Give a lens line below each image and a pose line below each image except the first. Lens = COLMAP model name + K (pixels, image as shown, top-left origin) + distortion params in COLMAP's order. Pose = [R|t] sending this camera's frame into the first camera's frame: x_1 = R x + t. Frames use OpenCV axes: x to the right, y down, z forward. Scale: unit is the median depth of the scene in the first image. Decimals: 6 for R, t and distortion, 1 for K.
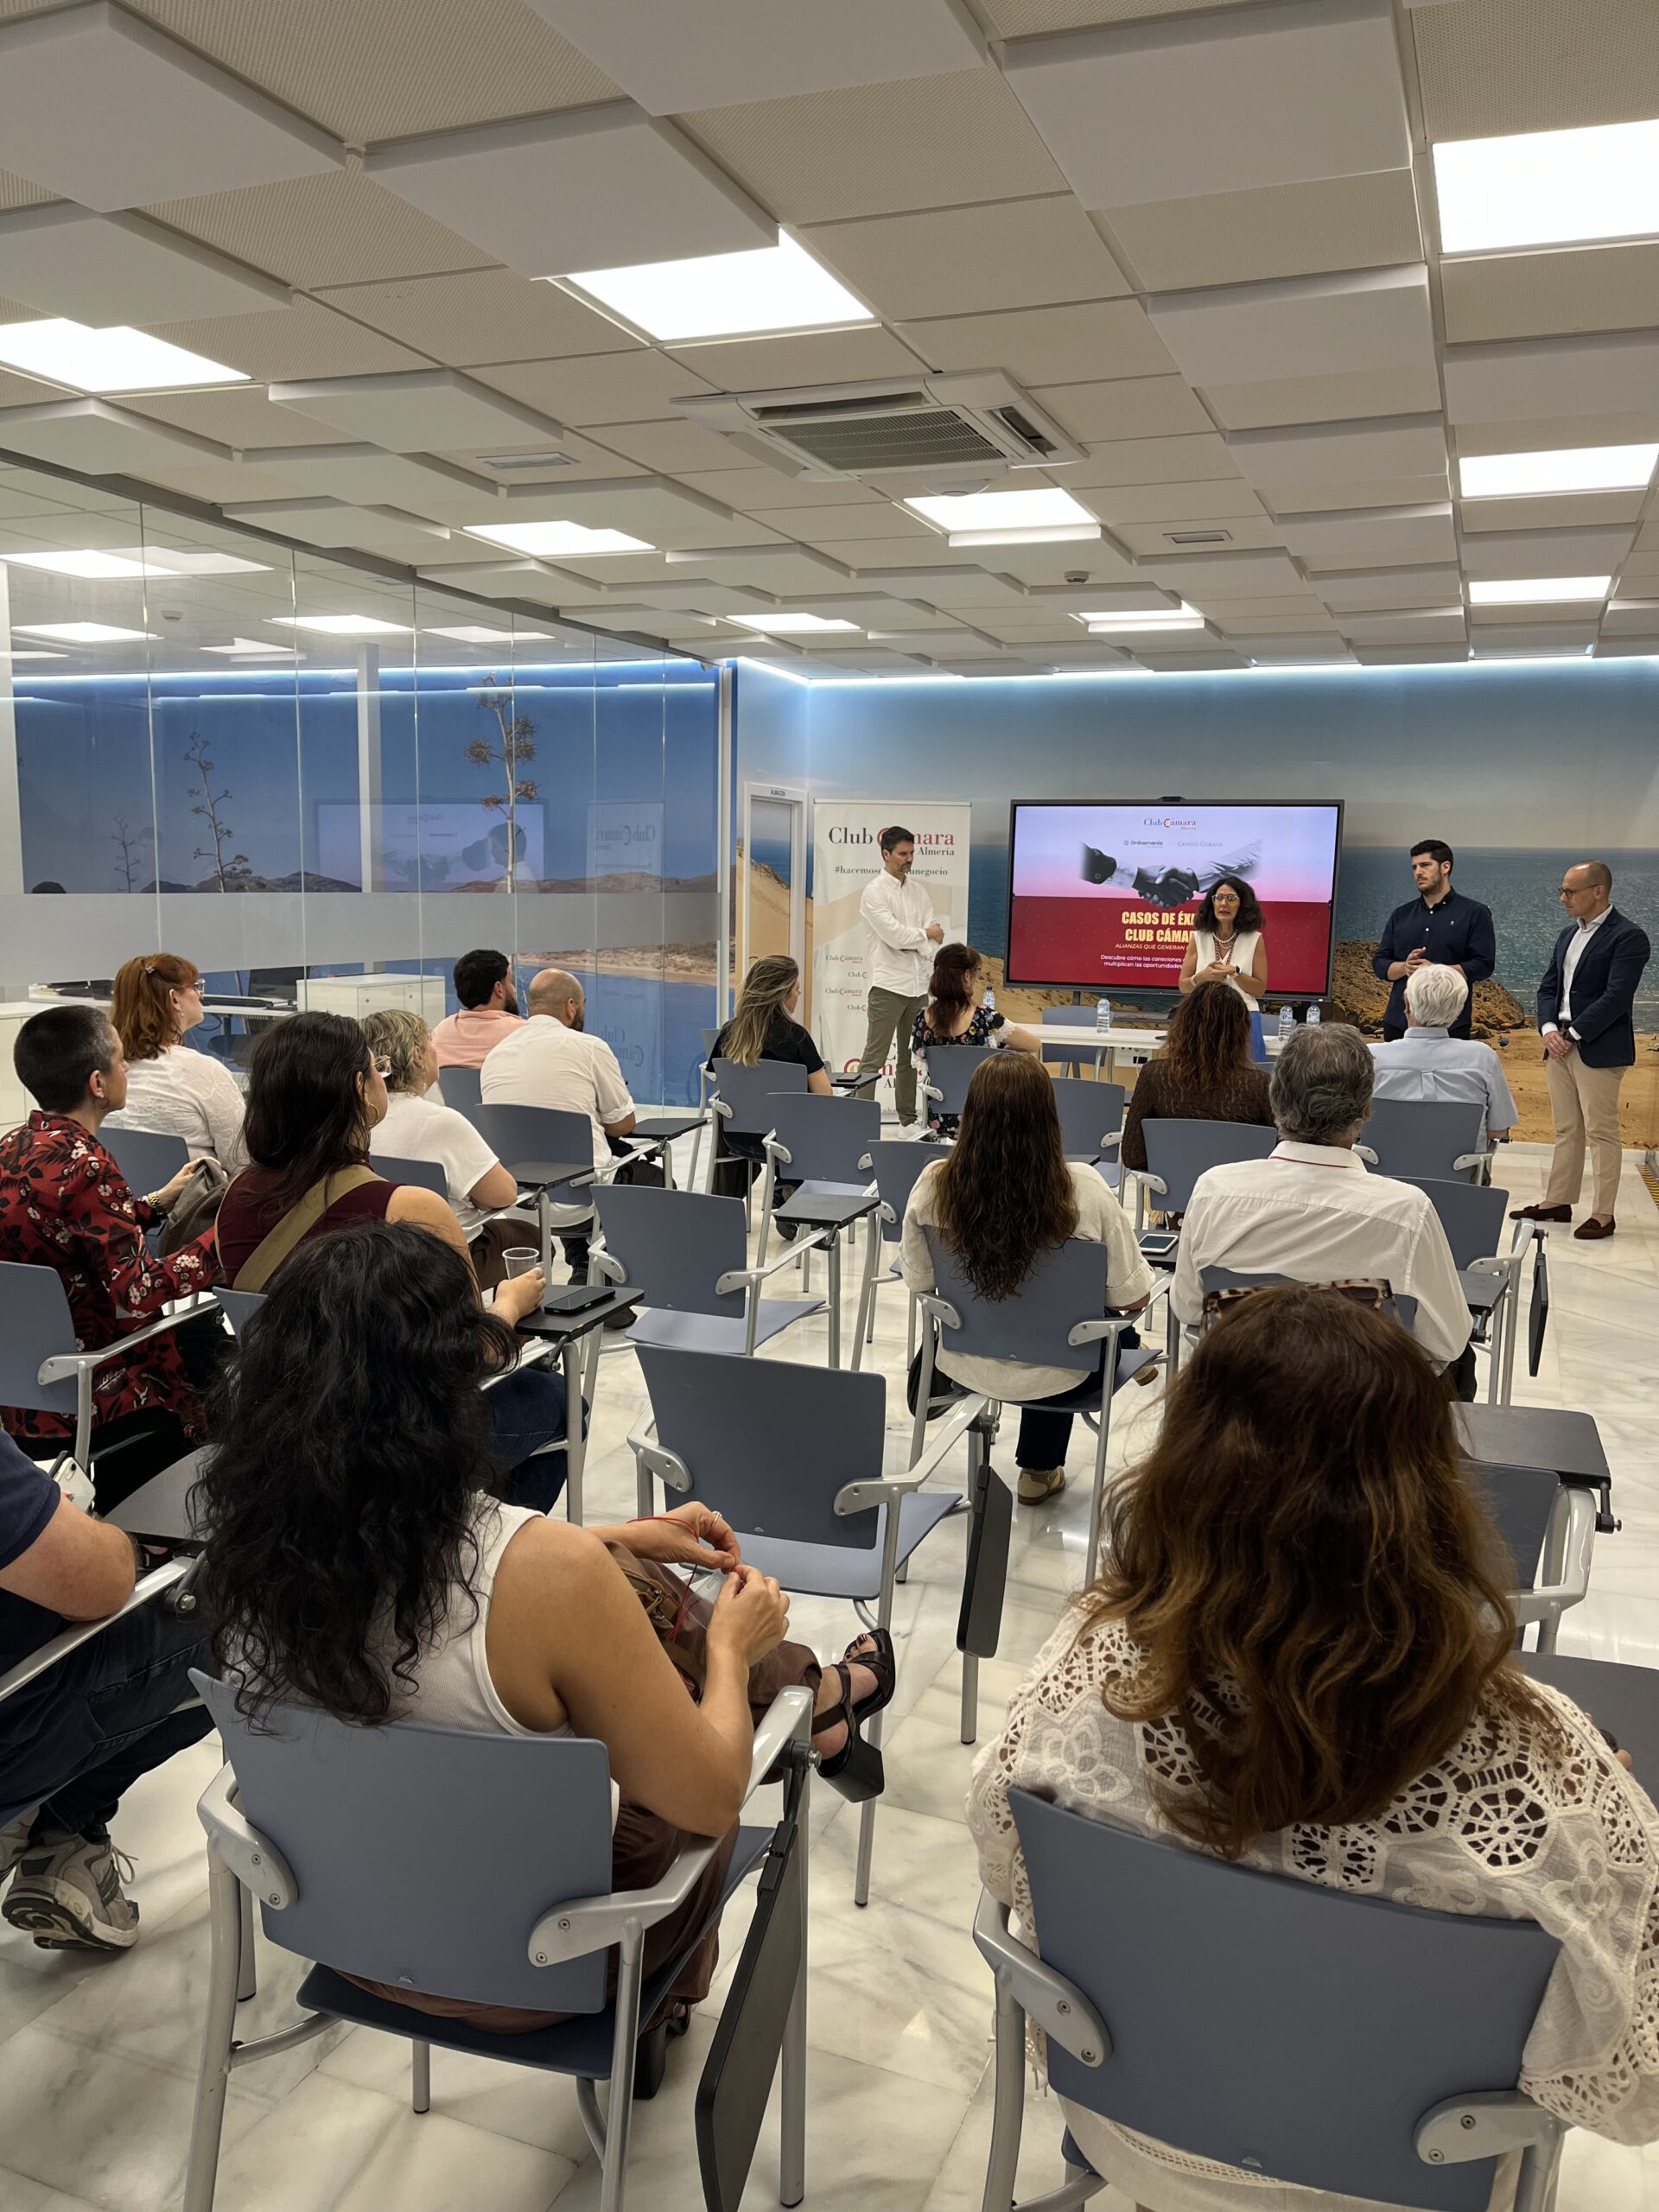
lens RADIAL K [[1676.5, 0, 829.5], [0, 1676.5, 1106.0], [0, 0, 1]] dist [0.121945, -0.271052]
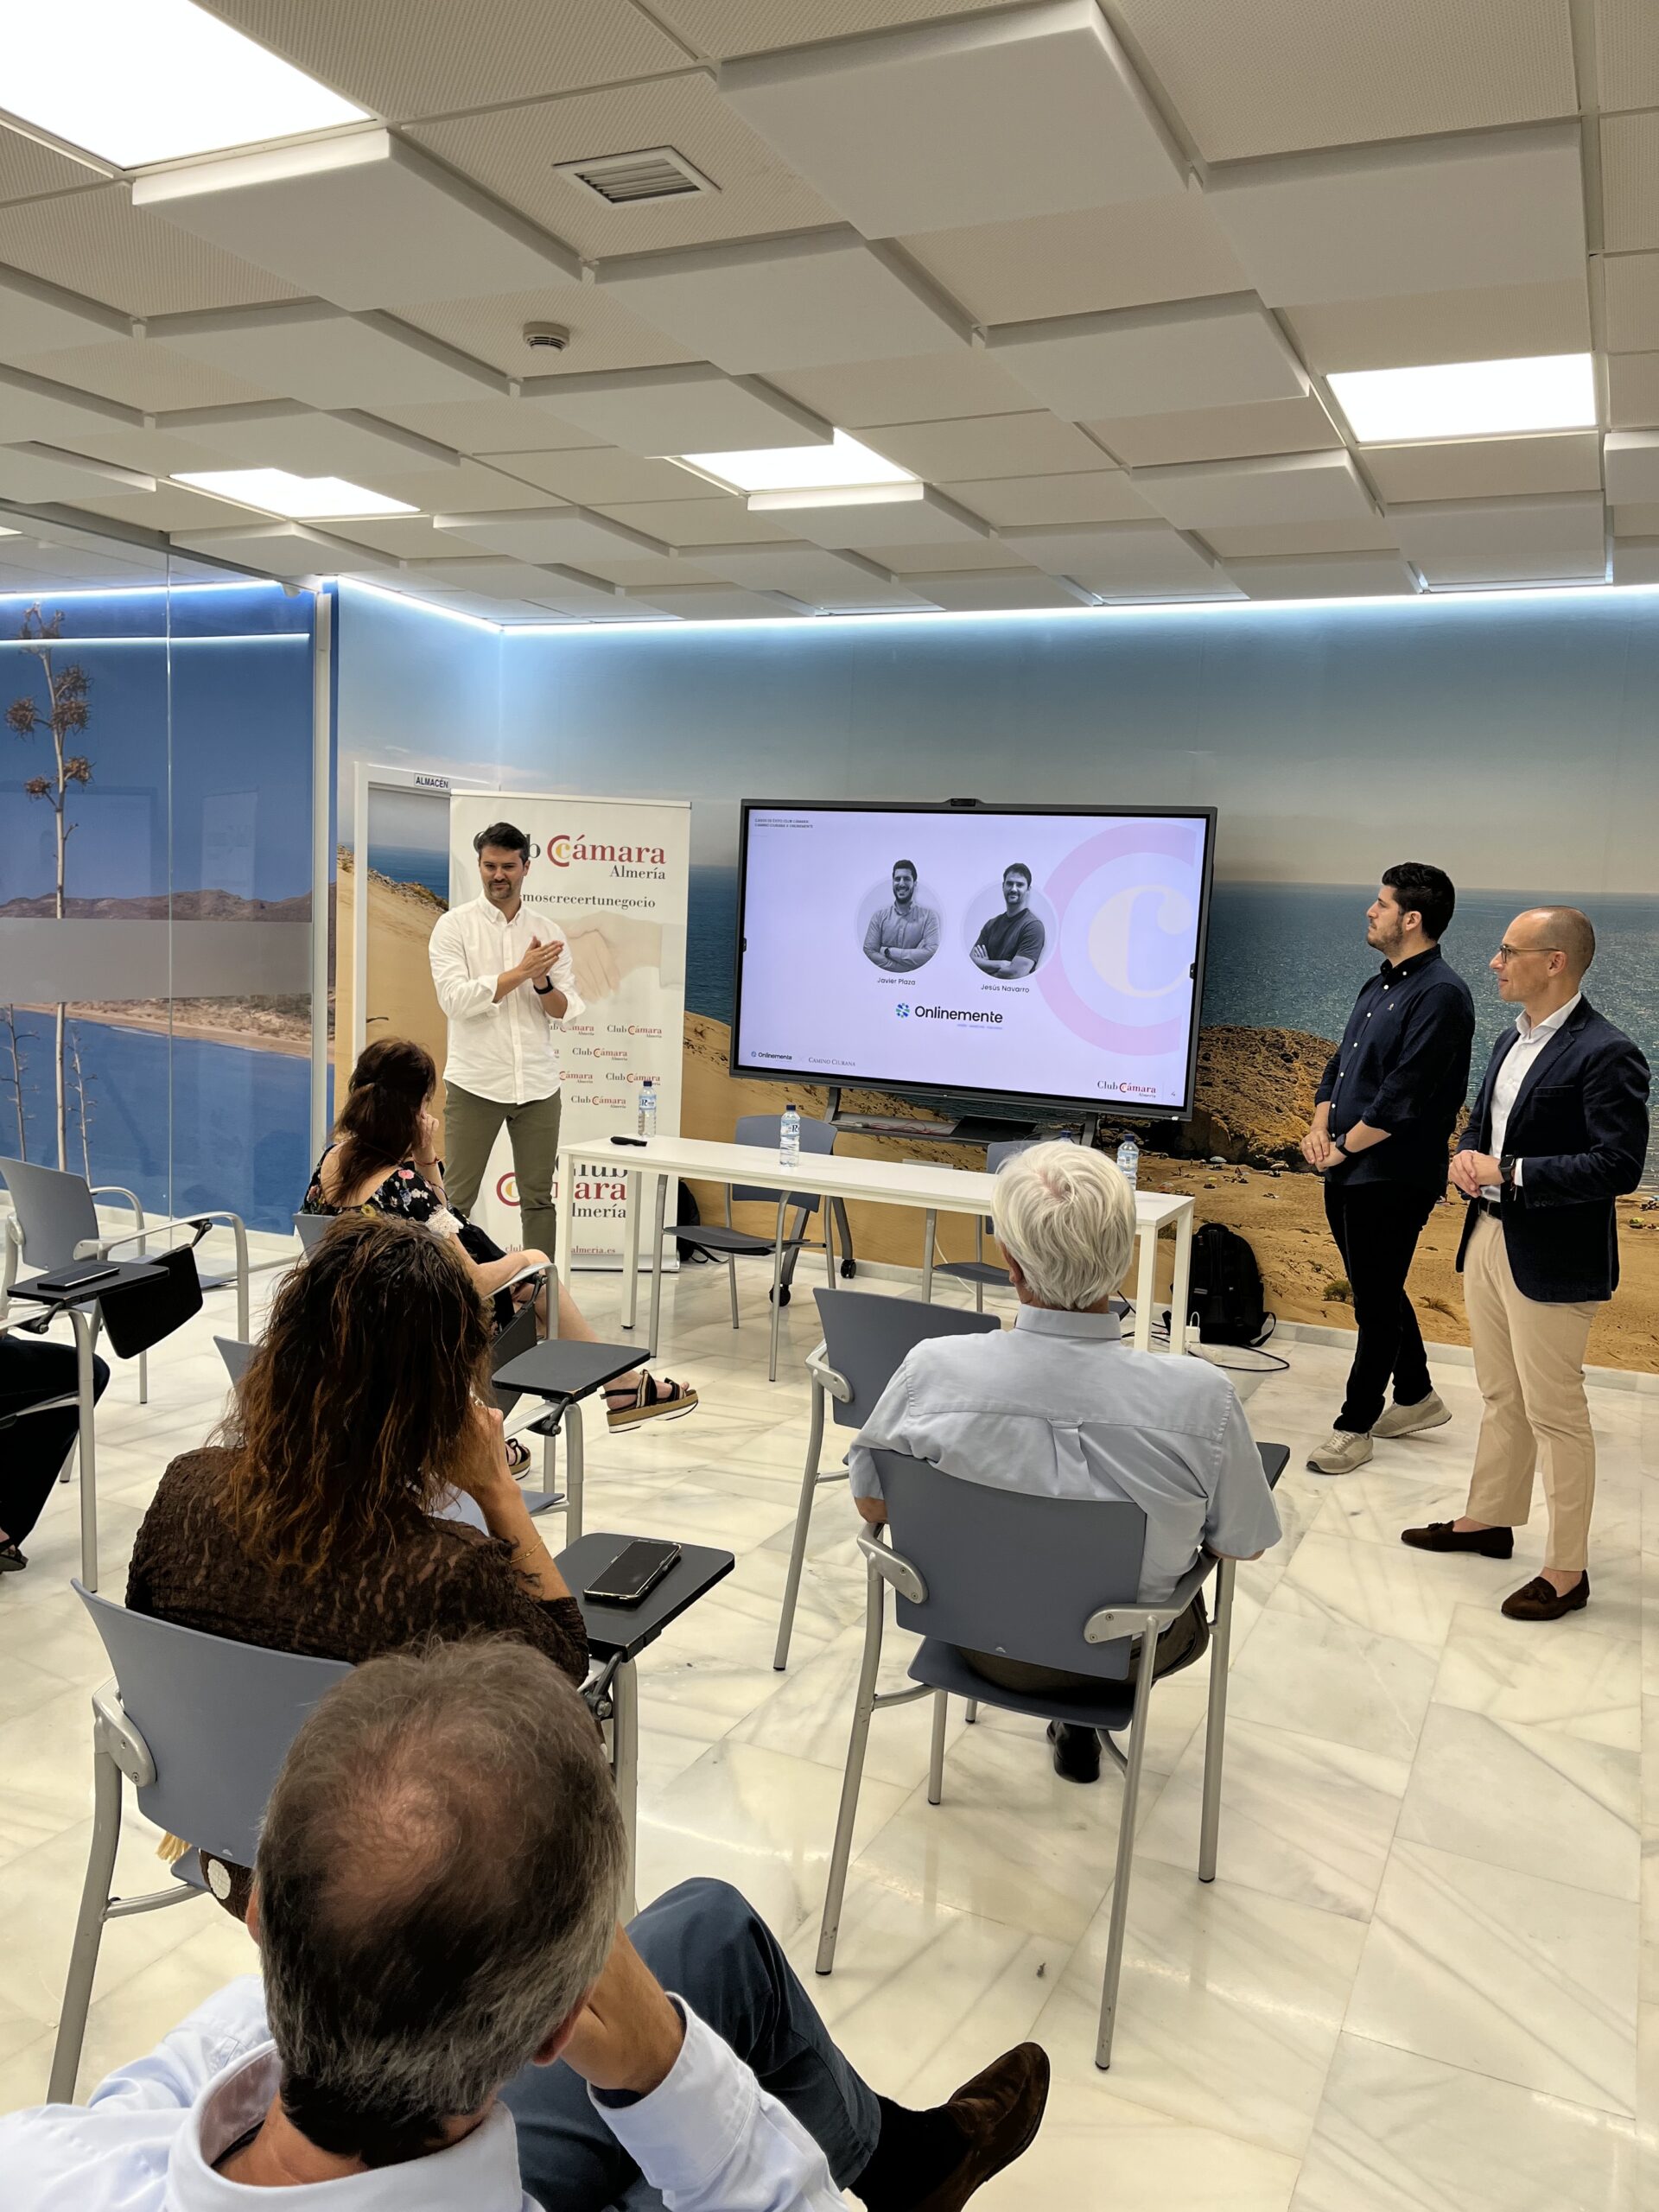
lens RADIAL K [[1676.5, 0, 829.5], [0, 1676.5, 1106.0], [0, 0, 1]] dist [0.121945, -0.271052]
pose [[0.997927, 0.034020, -0.054633, 0.181999], [-0.035412, 0.999067, -0.024715, -0.043284], [0.053741, 0.026598, 0.998201, 0.329504]]
